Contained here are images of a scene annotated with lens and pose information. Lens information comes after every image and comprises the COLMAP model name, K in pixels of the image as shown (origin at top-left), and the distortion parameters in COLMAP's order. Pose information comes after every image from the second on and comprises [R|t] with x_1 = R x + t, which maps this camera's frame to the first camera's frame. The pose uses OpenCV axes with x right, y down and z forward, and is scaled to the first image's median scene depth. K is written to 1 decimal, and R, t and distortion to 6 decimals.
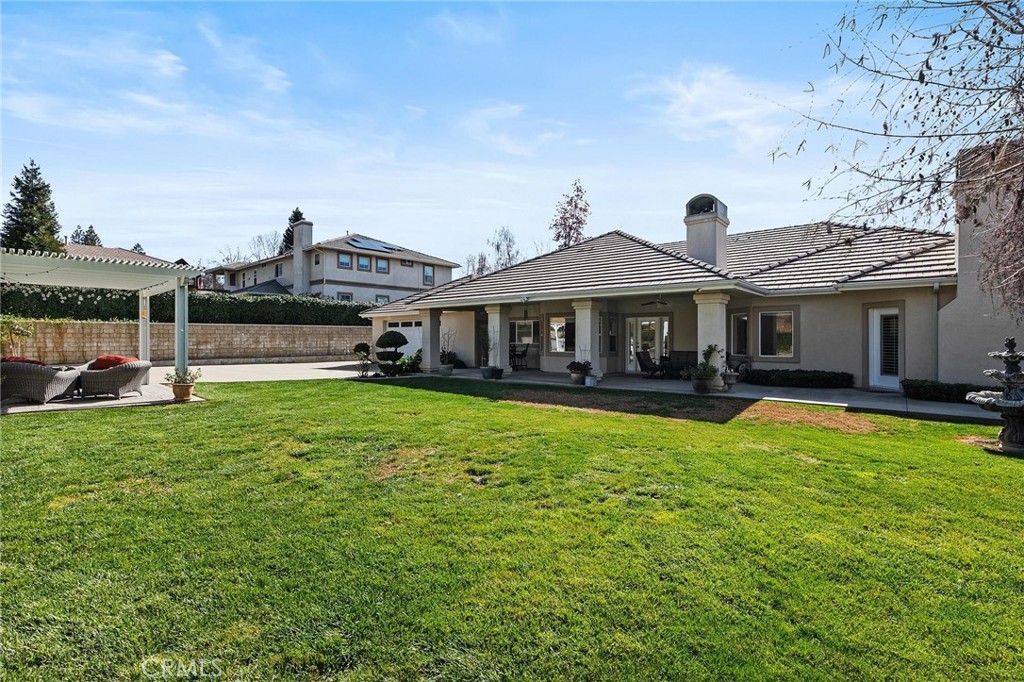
lens RADIAL K [[469.0, 0, 510.4], [0, 469.0, 311.6], [0, 0, 1]] dist [-0.000540, 0.000060]
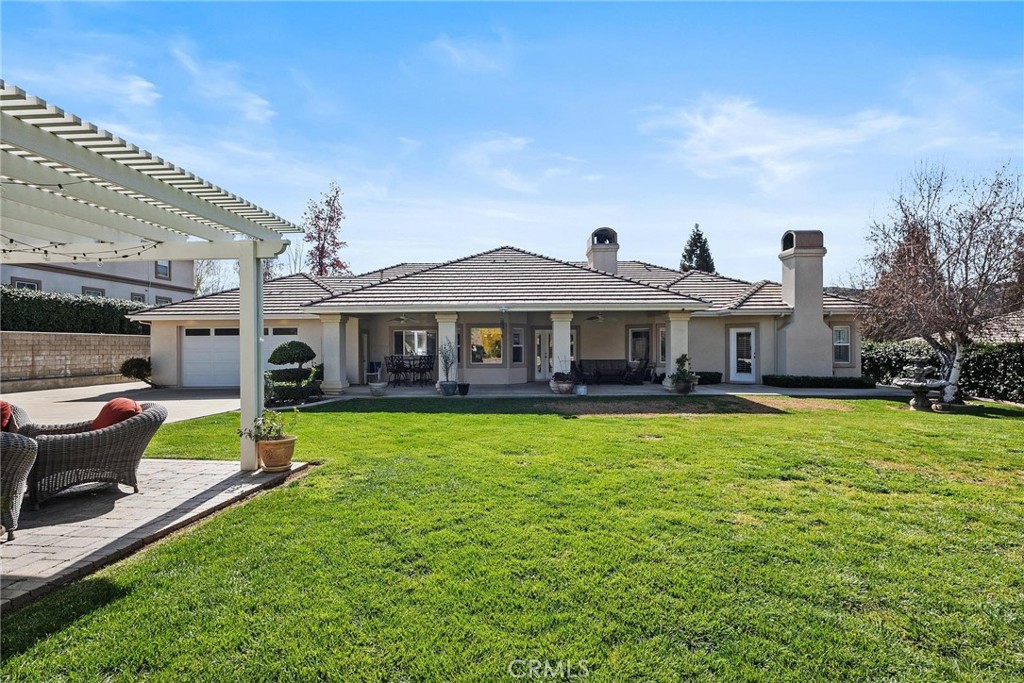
lens RADIAL K [[445.0, 0, 512.0], [0, 445.0, 341.5], [0, 0, 1]] dist [0.002962, 0.000328]
pose [[0.776668, 0.004372, 0.629895, -0.474396], [-0.030401, 0.999071, 0.030549, 0.010934], [-0.629177, -0.042876, 0.776079, 0.266123]]
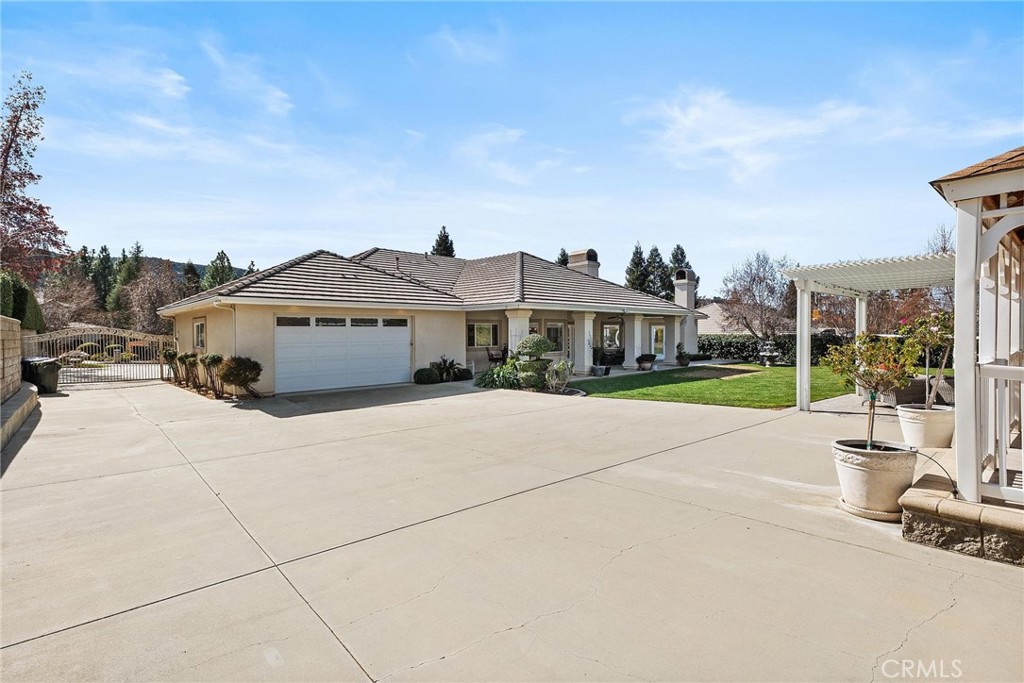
lens RADIAL K [[475.9, 0, 512.0], [0, 475.9, 341.5], [0, 0, 1]] dist [-0.001444, -0.000079]
pose [[0.146430, -0.010339, 0.989167, -1.211866], [-0.045467, 0.998818, 0.017170, 0.047346], [-0.988176, -0.047489, 0.145787, 1.018659]]
